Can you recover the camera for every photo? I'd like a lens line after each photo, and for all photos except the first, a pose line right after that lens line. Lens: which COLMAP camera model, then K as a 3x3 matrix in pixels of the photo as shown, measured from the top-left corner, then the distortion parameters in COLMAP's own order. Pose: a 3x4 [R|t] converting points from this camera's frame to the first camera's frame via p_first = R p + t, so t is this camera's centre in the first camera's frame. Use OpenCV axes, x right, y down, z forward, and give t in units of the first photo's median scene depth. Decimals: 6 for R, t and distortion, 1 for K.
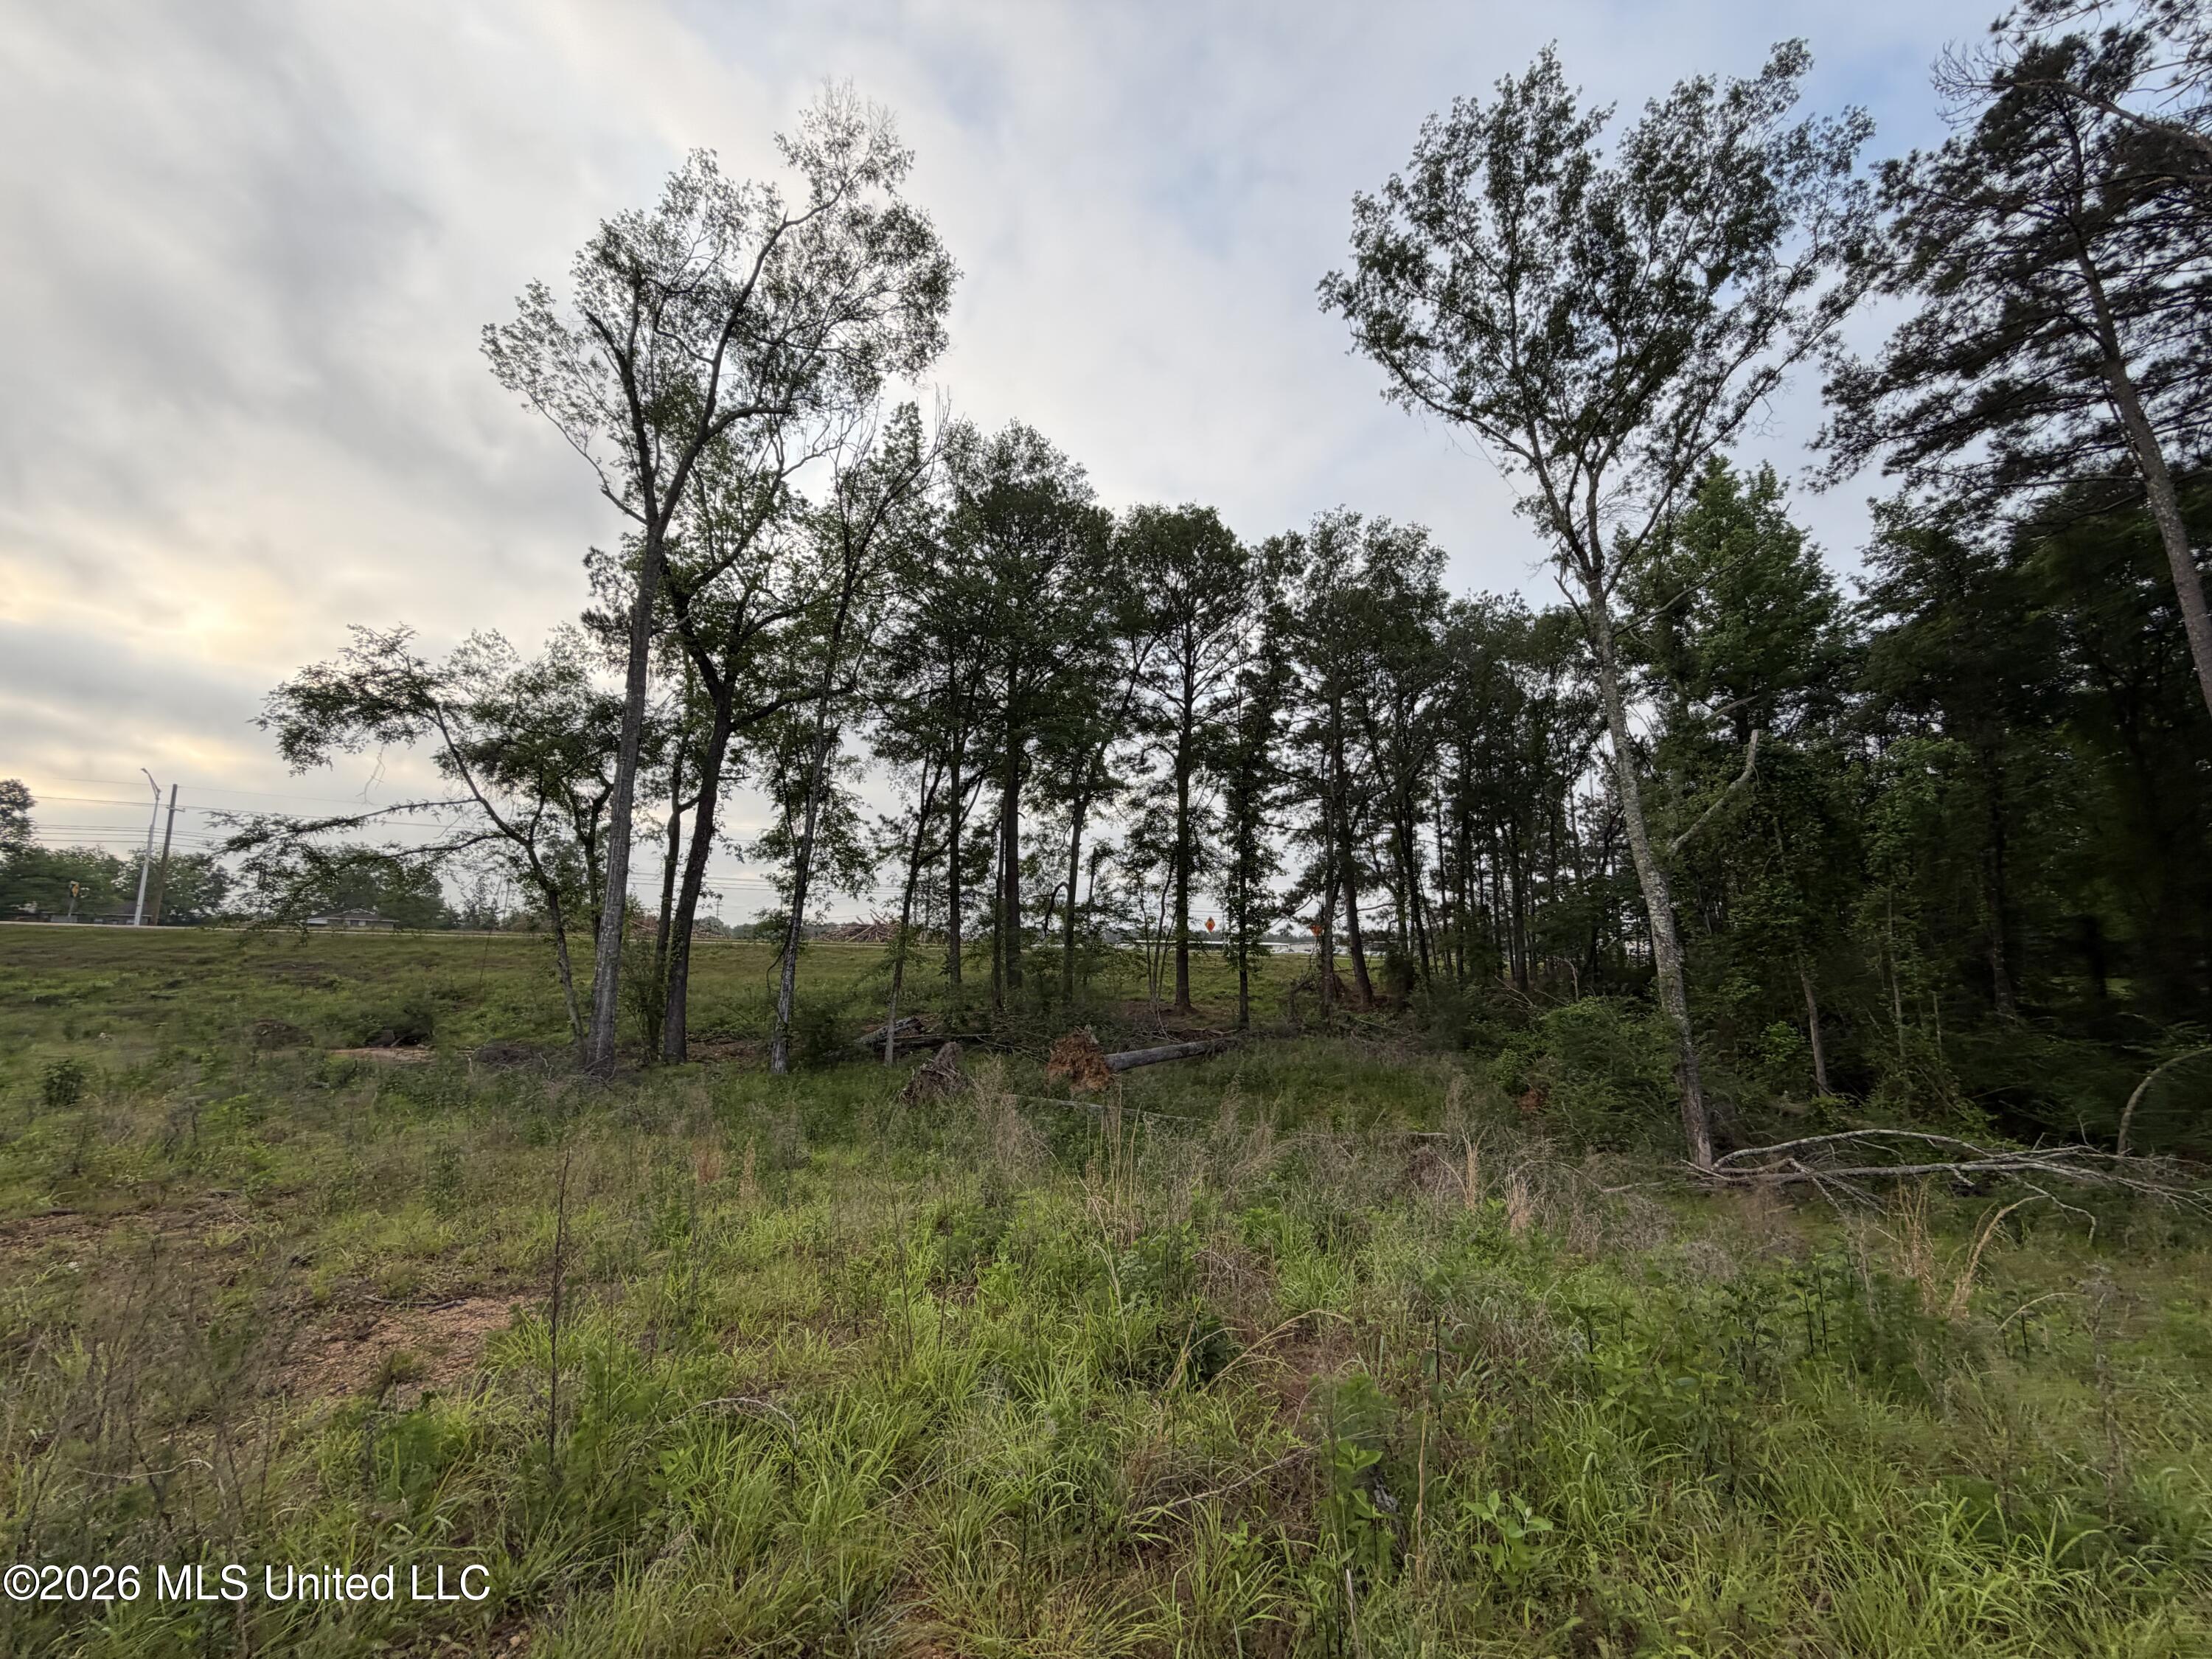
lens RADIAL K [[884.7, 0, 1106.0], [0, 884.7, 829.5], [0, 0, 1]] dist [0.000966, 0.000256]
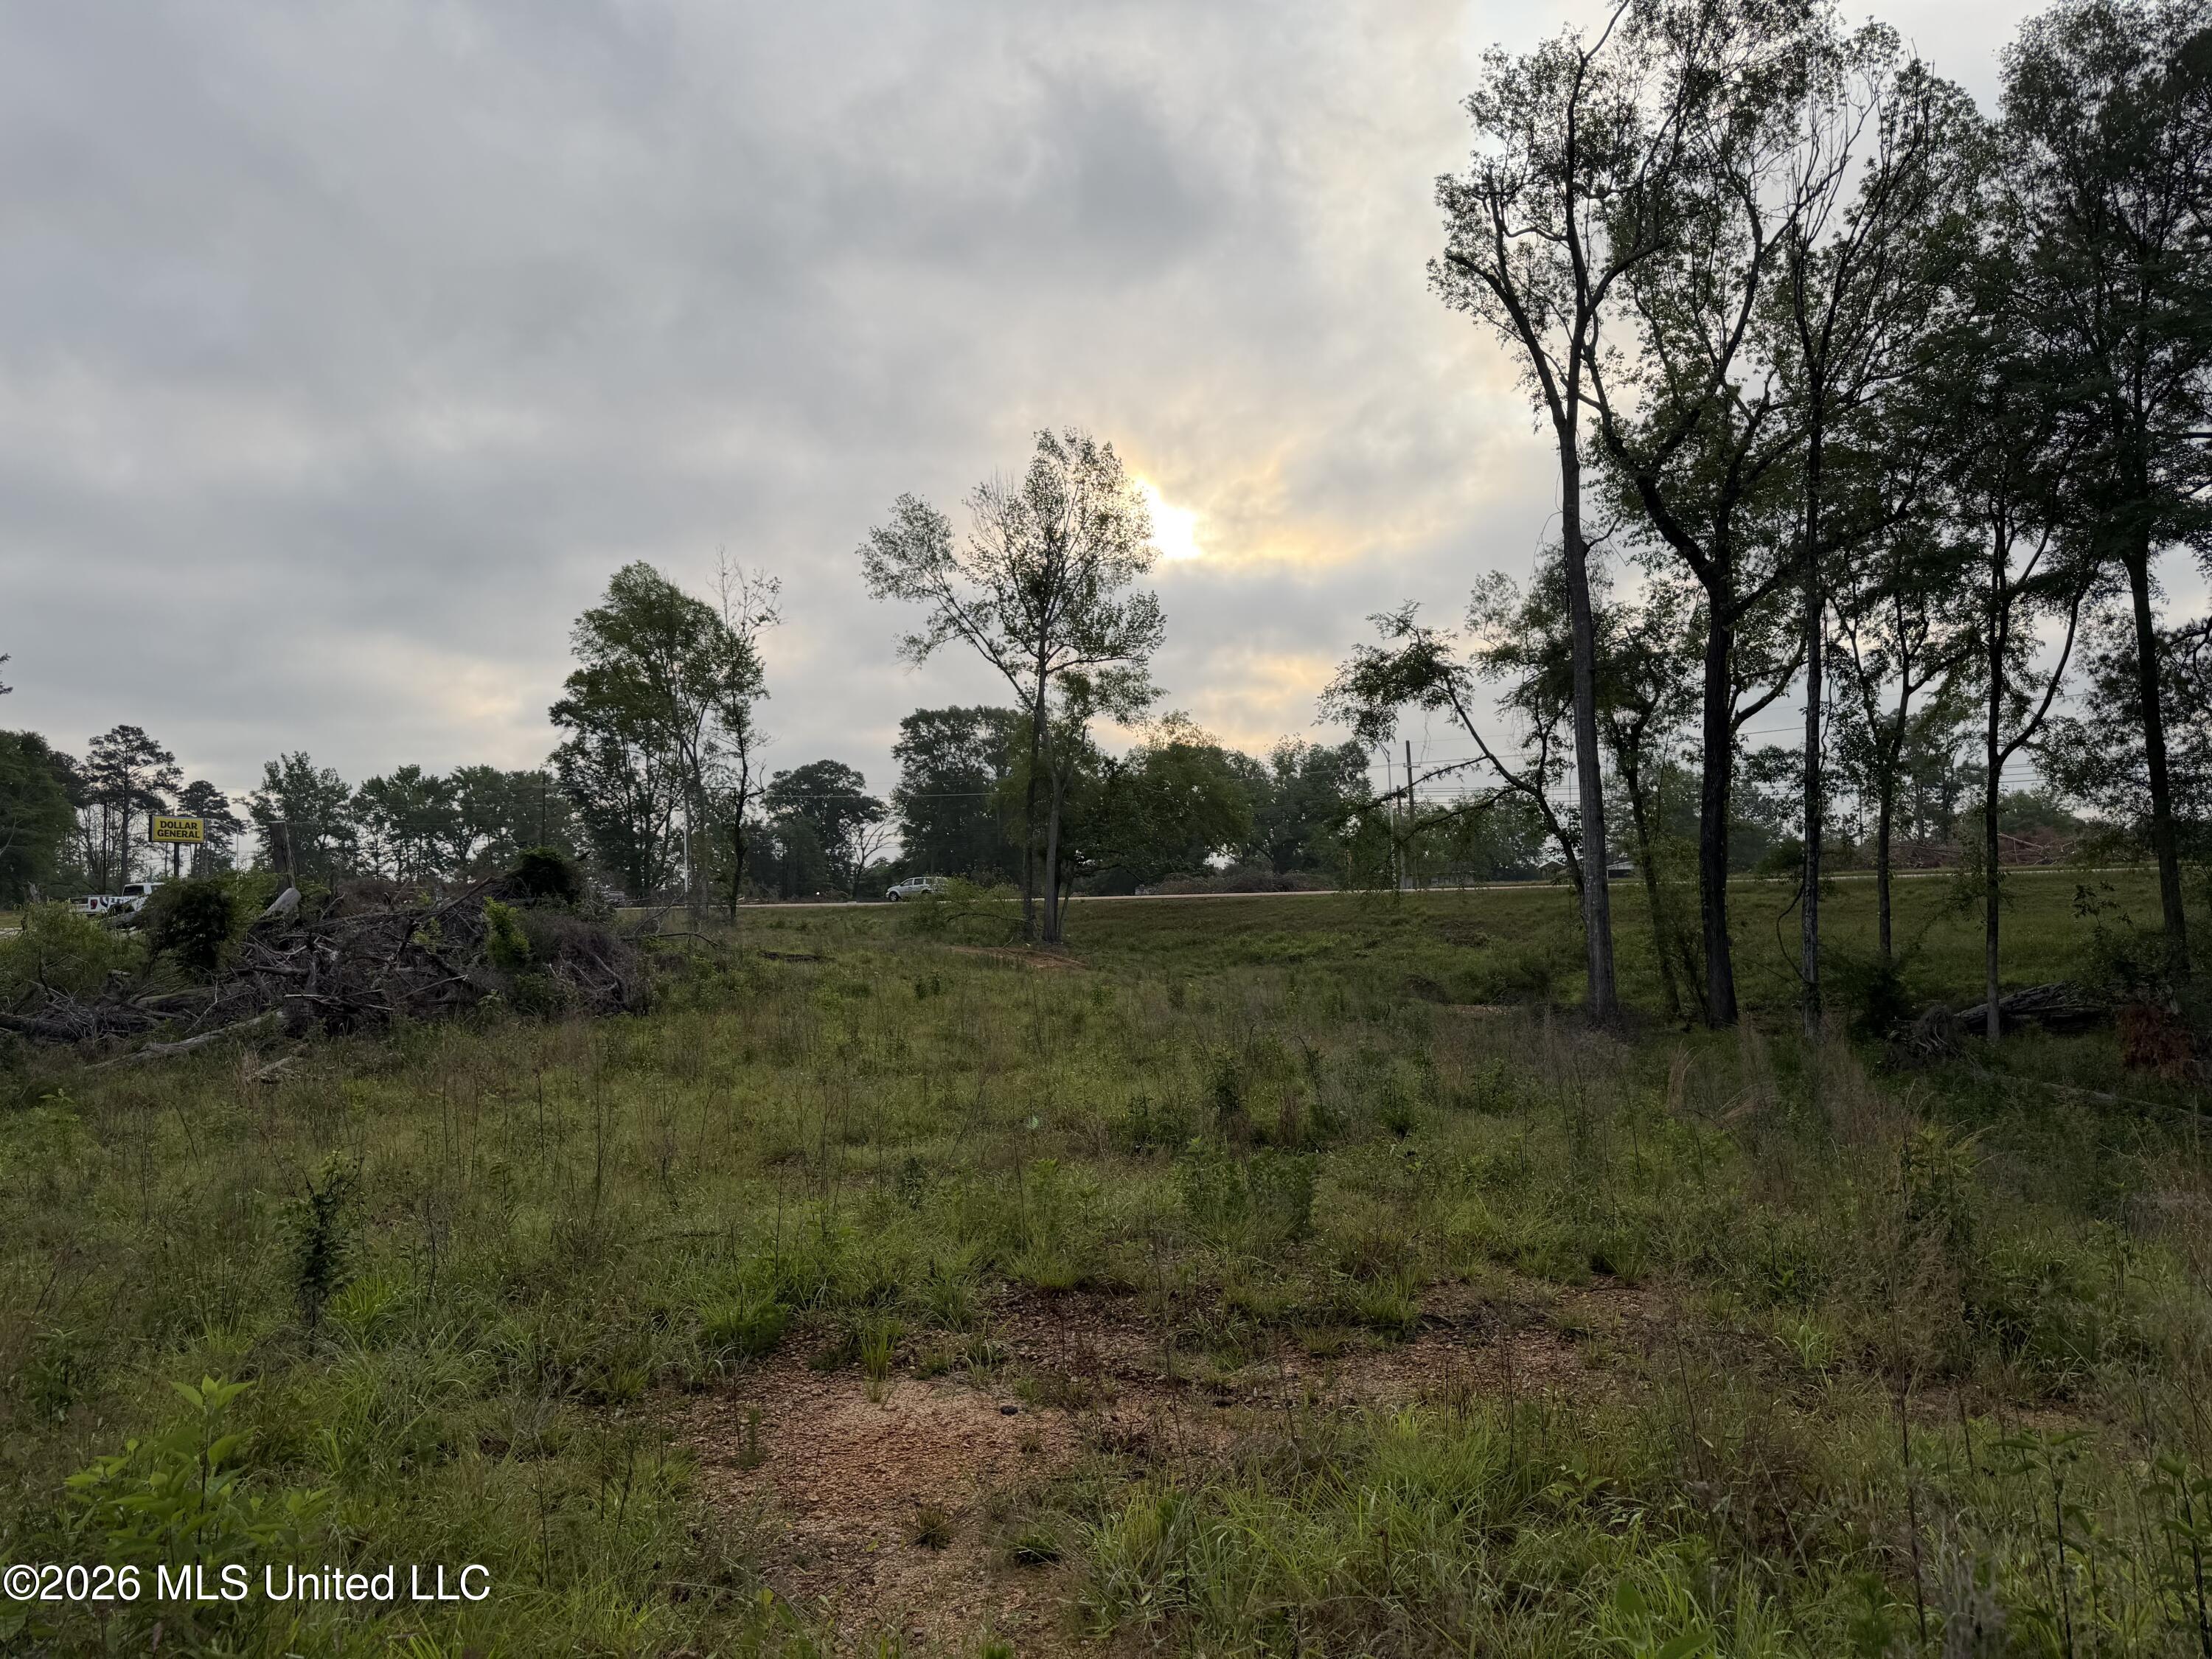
lens RADIAL K [[1544.9, 0, 1110.7], [0, 1544.9, 797.7], [0, 0, 1]] dist [0.247111, -0.128519]
pose [[0.465203, -0.101798, -0.879331, 0.580287], [0.174926, 0.984349, -0.021412, -0.021863], [0.867748, -0.143857, 0.475729, -0.196951]]
